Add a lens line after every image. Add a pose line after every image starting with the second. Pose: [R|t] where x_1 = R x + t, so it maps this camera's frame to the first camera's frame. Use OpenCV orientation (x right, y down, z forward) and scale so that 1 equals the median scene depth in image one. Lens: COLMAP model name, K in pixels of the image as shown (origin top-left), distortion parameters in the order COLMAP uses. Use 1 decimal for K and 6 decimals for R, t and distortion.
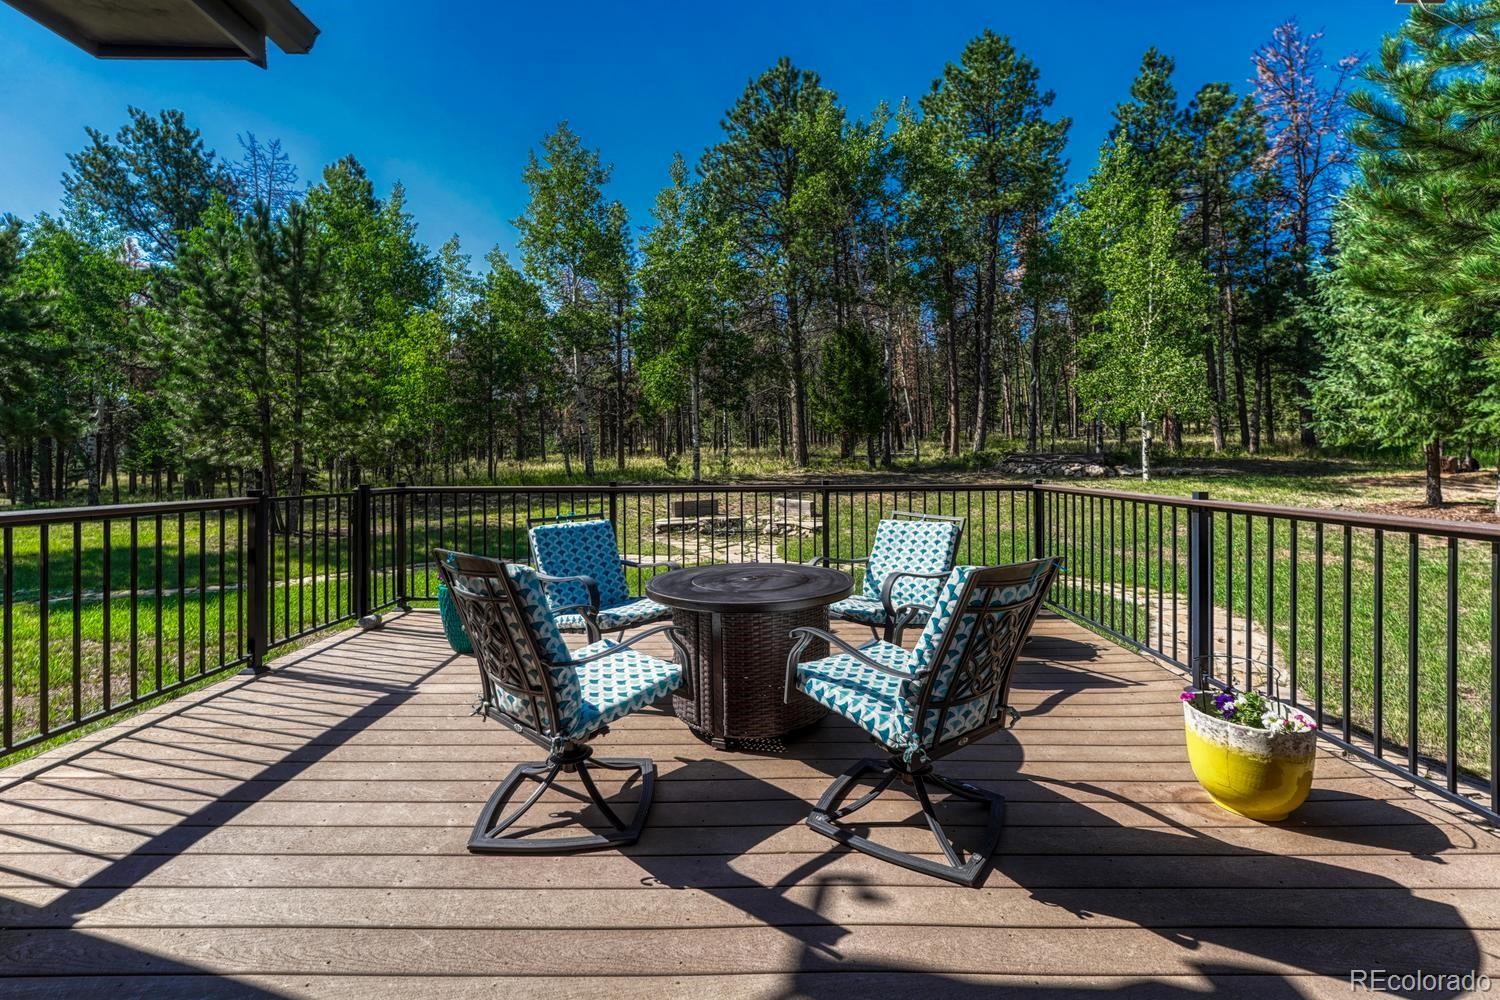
lens RADIAL K [[615.0, 0, 748.2], [0, 615.0, 466.0], [0, 0, 1]] dist [-0.004612, 0.001502]
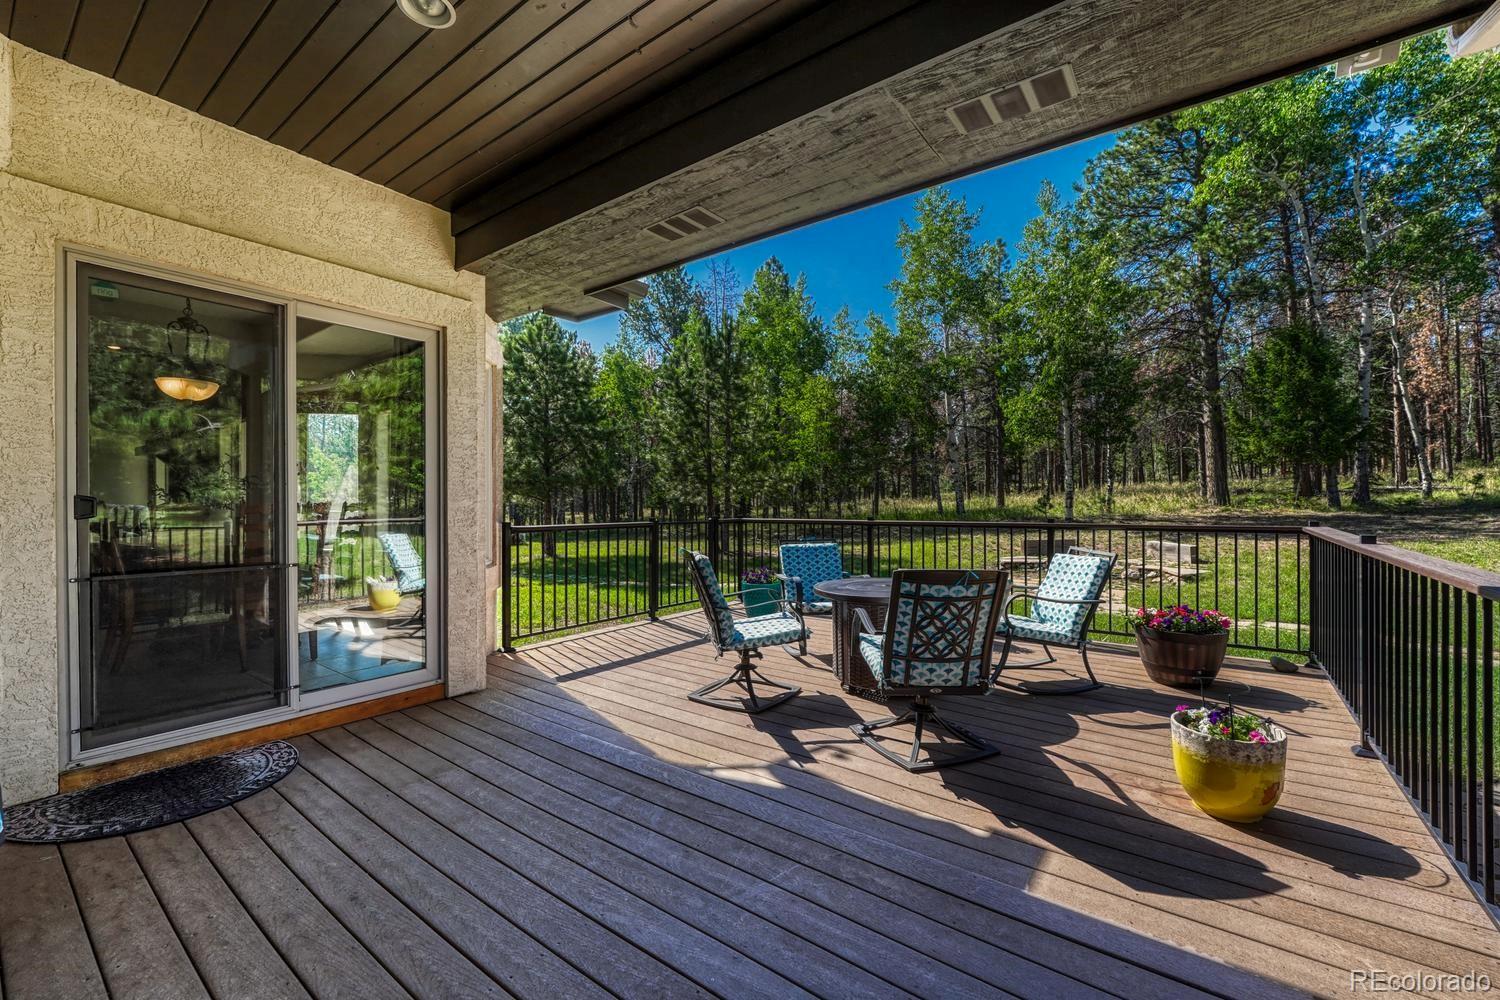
lens RADIAL K [[615.0, 0, 751.0], [0, 615.0, 501.6], [0, 0, 1]] dist [-0.004612, 0.001502]
pose [[0.801742, -0.000884, -0.597670, 0.132328], [-0.001017, 0.999995, -0.002843, -0.001111], [0.597670, 0.002887, 0.801737, -0.070372]]
